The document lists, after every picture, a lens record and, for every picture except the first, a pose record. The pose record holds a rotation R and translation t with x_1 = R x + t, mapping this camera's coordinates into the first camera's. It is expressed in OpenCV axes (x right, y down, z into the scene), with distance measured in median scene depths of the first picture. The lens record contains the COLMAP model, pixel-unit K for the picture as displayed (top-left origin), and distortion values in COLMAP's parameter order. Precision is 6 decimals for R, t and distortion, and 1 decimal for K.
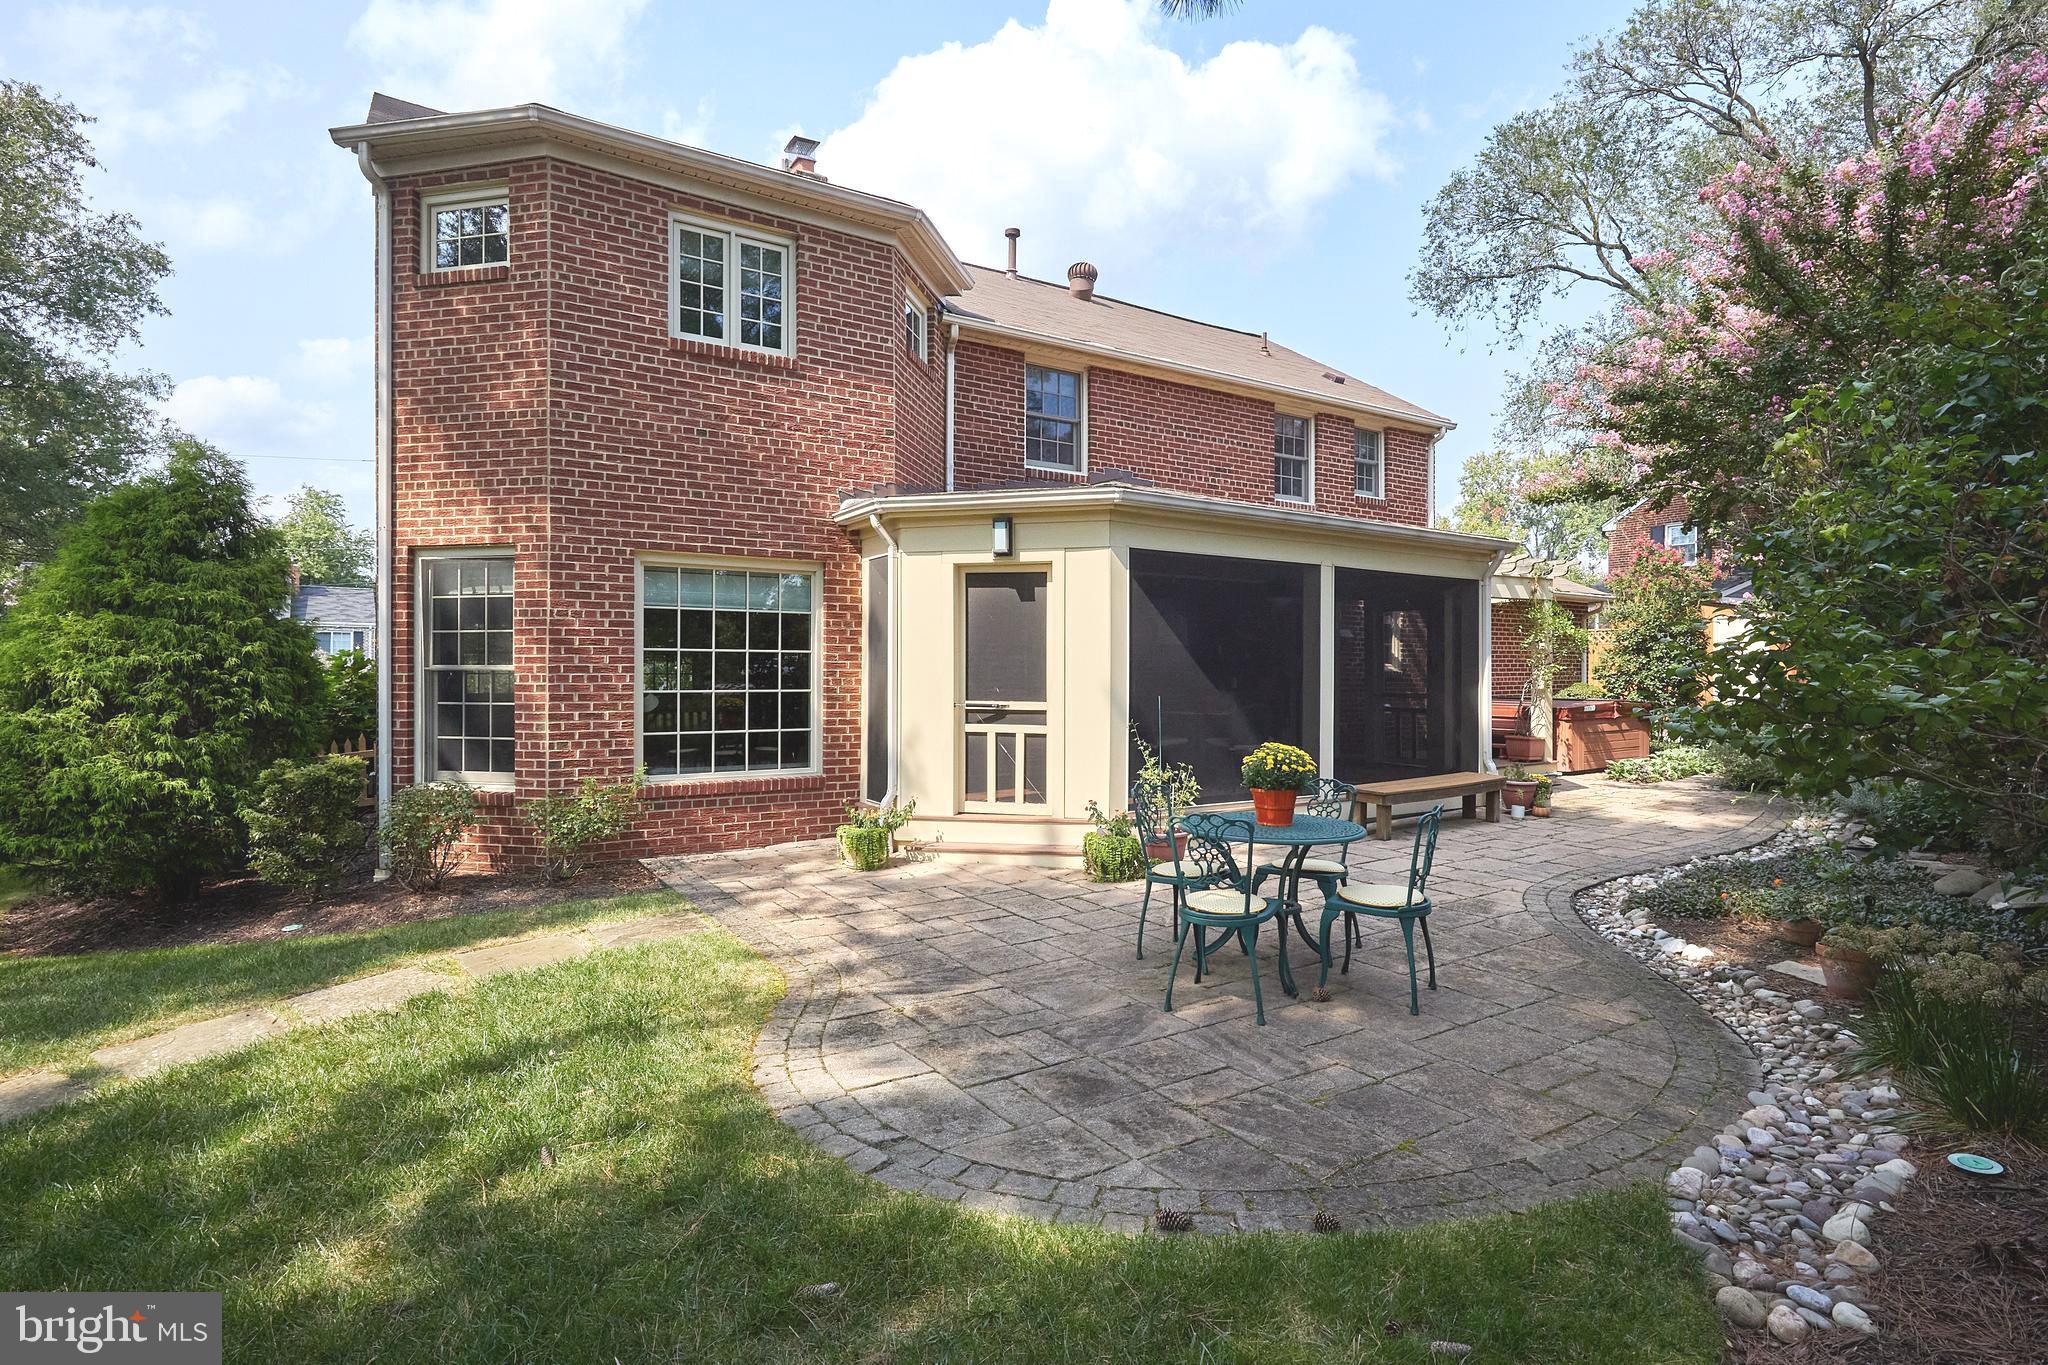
lens RADIAL K [[1057.0, 0, 1024.5], [0, 1057.0, 678.3], [0, 0, 1]] dist [-0.000155, -0.000009]
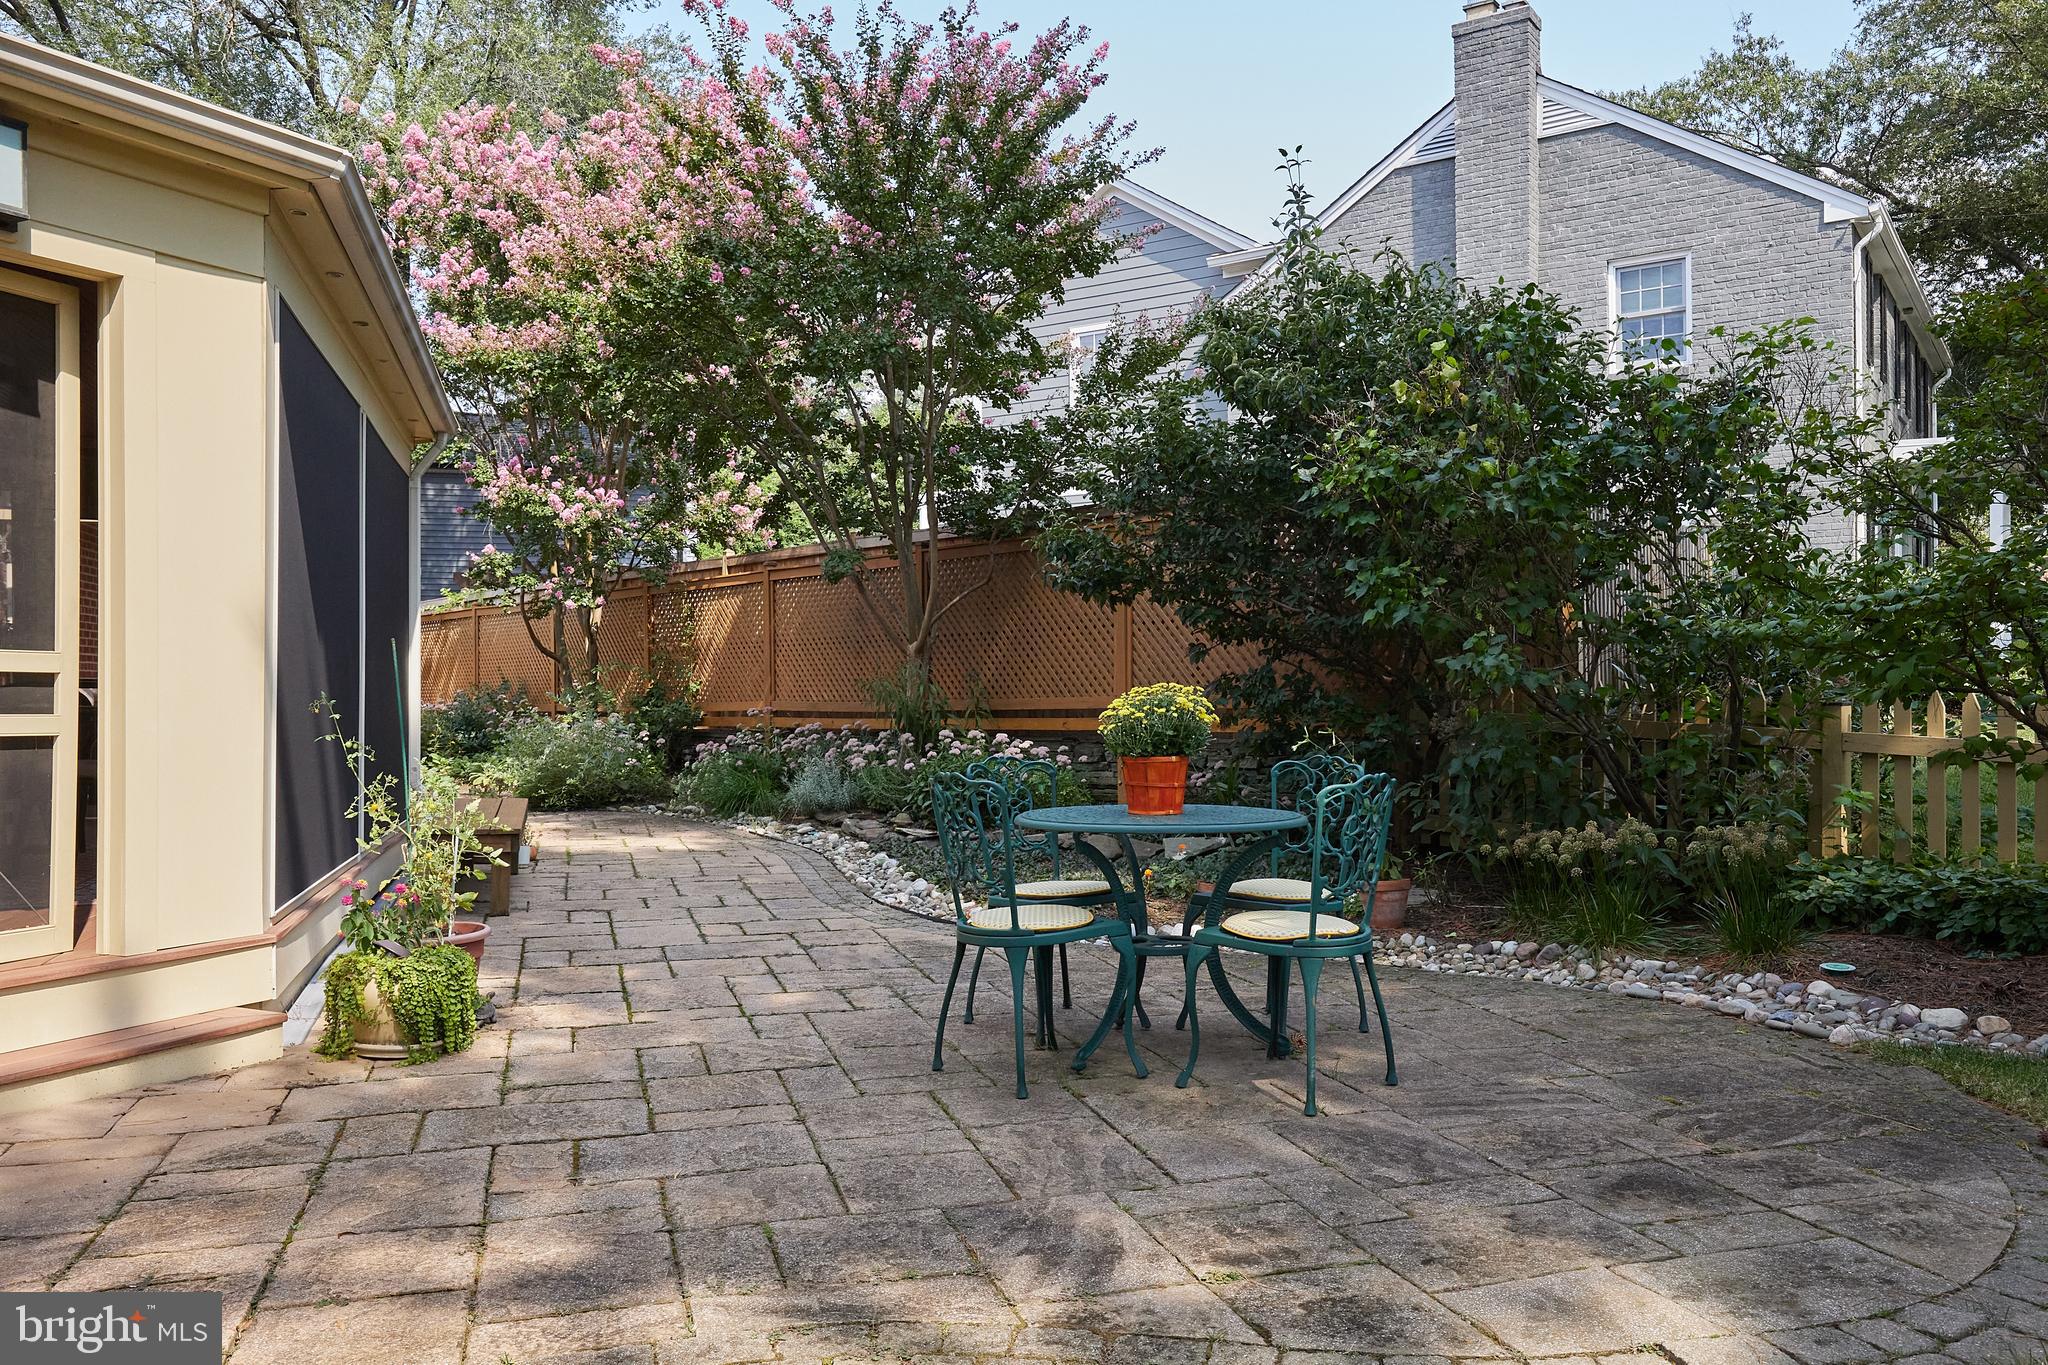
lens RADIAL K [[1656.8, 0, 1024.3], [0, 1656.8, 685.2], [0, 0, 1]] dist [0.008834, 0.002662]
pose [[0.217346, 0.010059, 0.976043, -0.778718], [0.004875, 0.999923, -0.011390, 0.069740], [-0.976082, 0.007233, 0.217281, 0.885011]]
